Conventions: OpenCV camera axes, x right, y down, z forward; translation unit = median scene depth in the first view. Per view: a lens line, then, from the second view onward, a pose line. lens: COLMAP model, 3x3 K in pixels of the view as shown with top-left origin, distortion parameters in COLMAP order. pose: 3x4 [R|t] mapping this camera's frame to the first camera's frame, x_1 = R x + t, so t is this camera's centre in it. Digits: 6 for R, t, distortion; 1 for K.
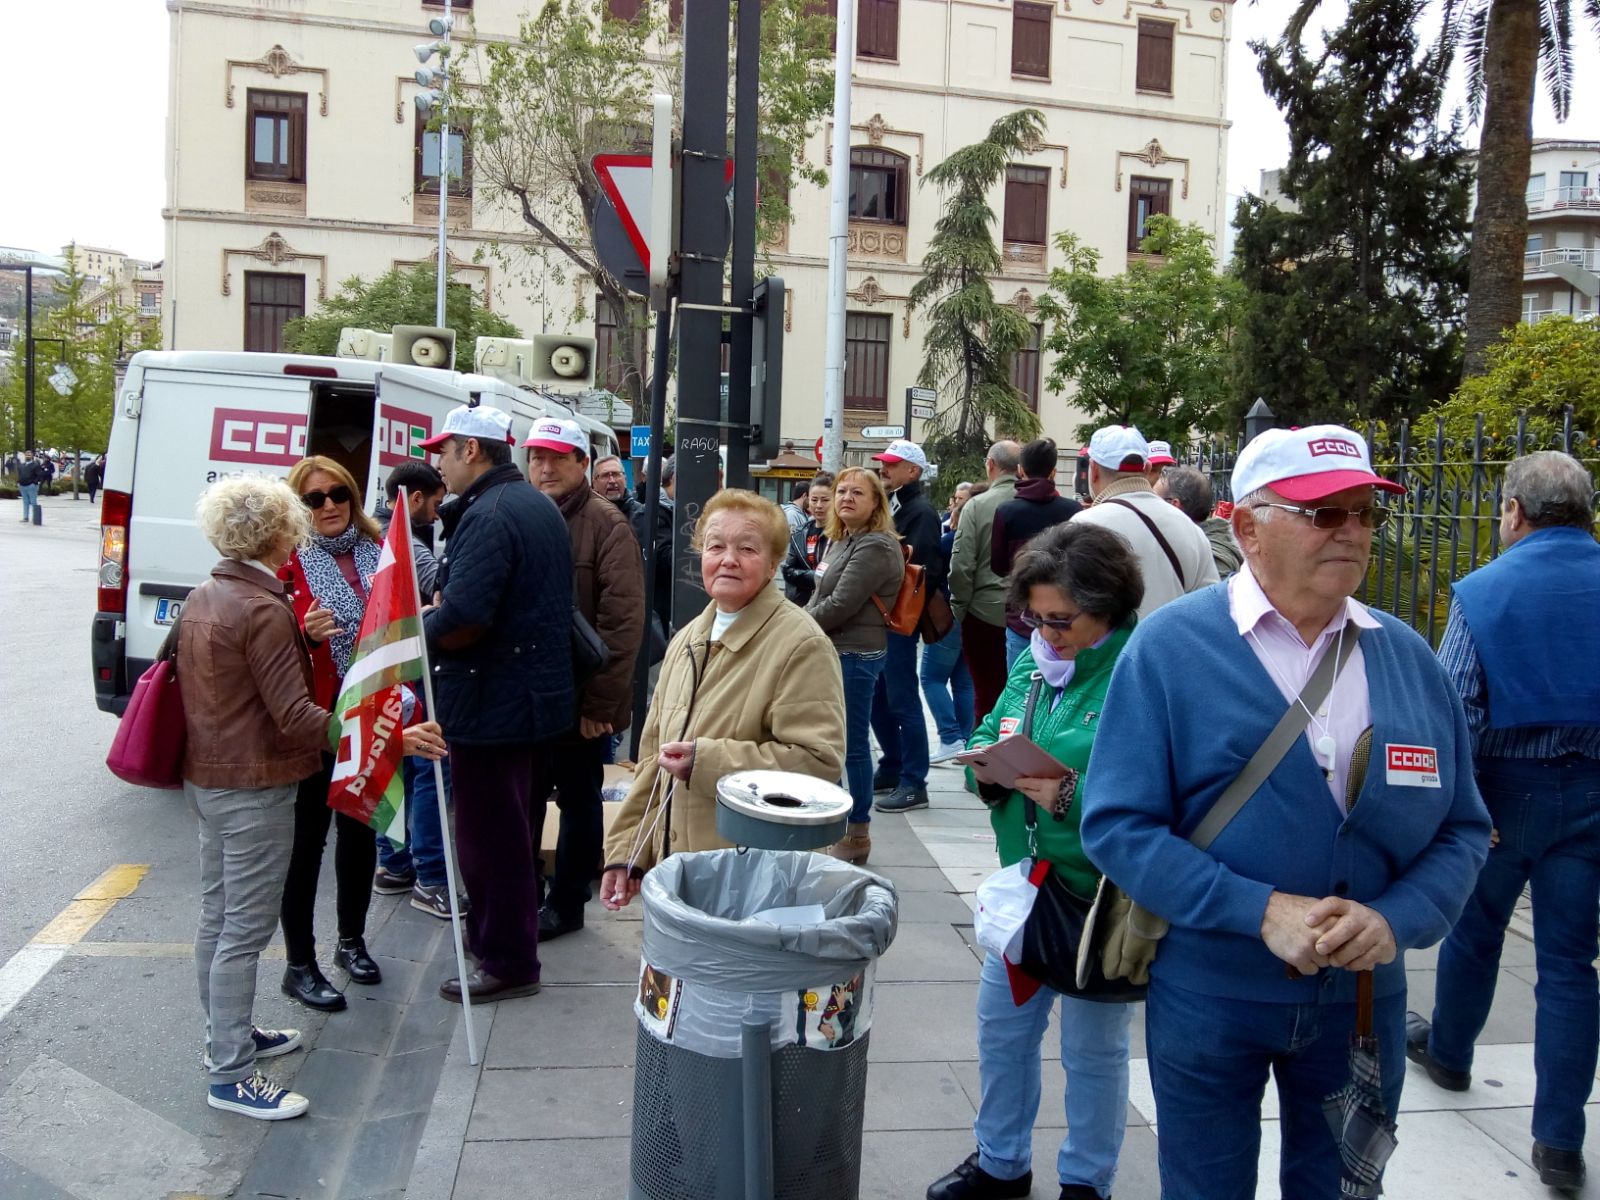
lens RADIAL K [[1387.2, 0, 800.0], [0, 1387.2, 600.0], [0, 0, 1]] dist [0.001477, -0.130946]
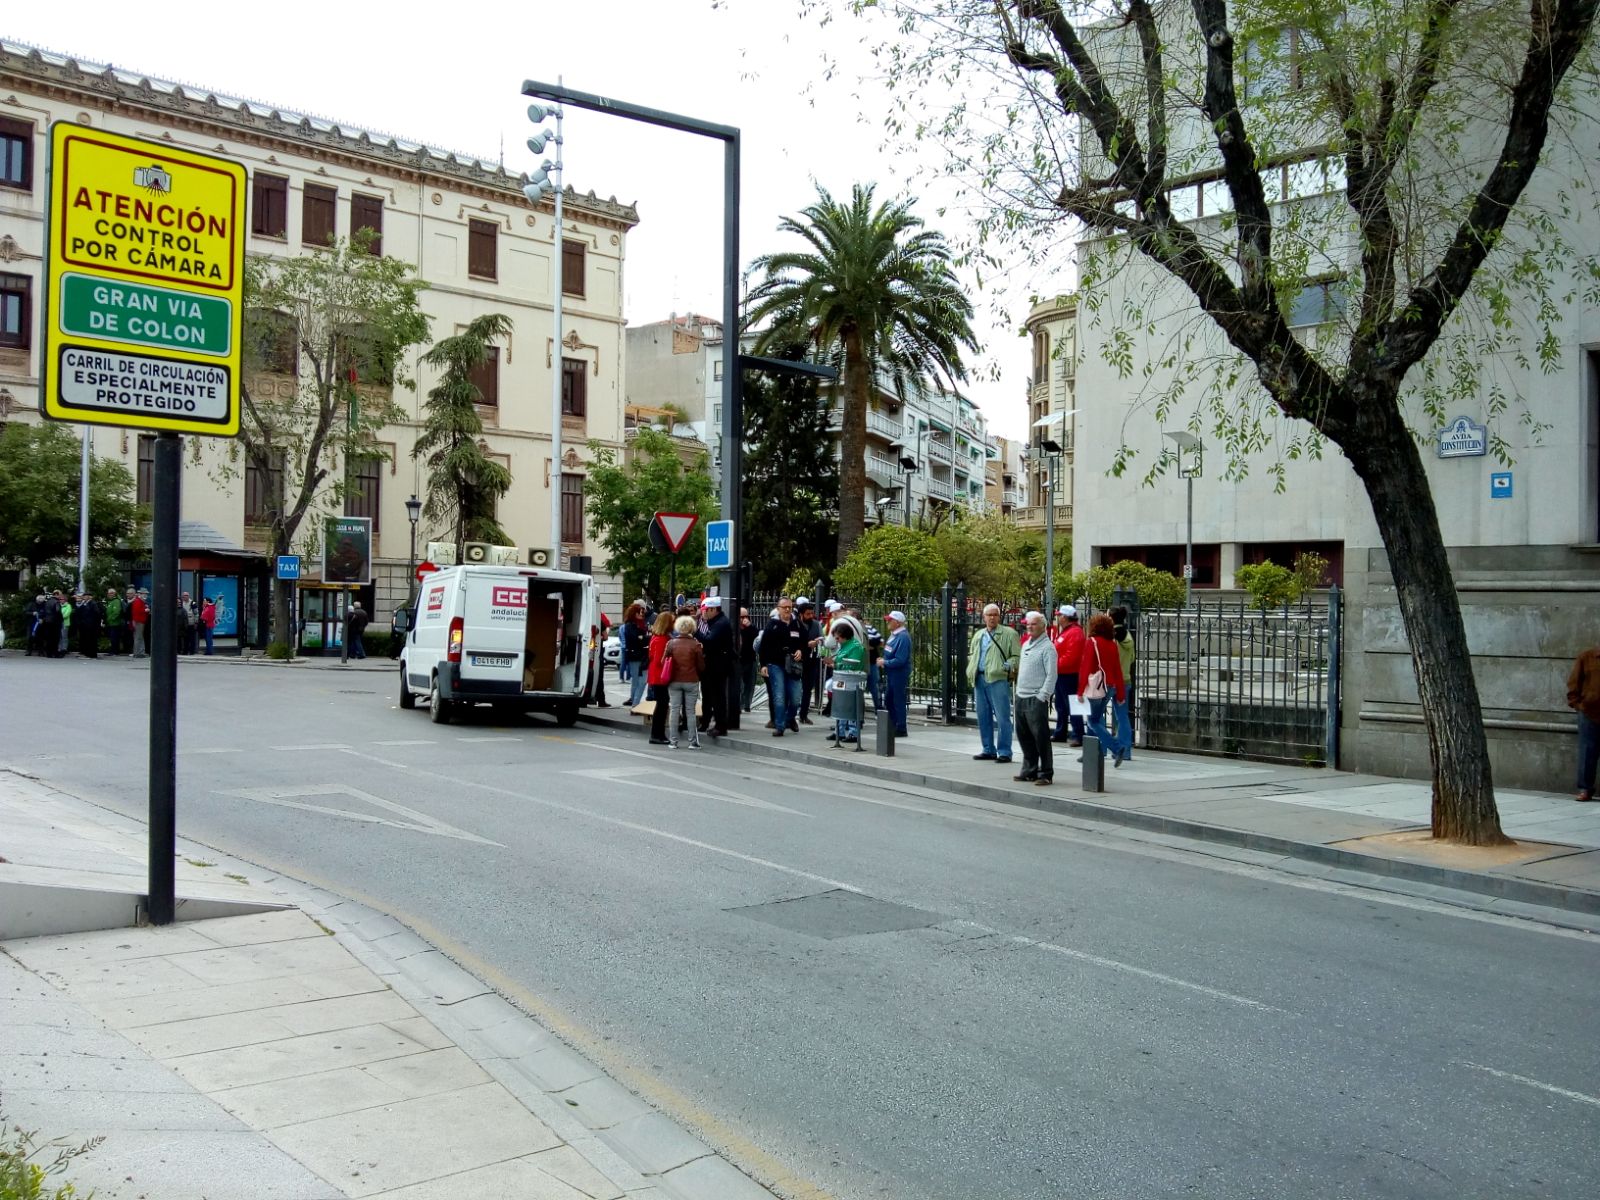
lens RADIAL K [[1450.0, 0, 793.0], [0, 1450.0, 610.6], [0, 0, 1]] dist [0.056360, -0.134925]
pose [[0.883684, -0.017627, 0.467752, -0.397524], [0.045094, 0.997849, -0.047588, 0.023660], [-0.465907, 0.063146, 0.882578, -0.585527]]
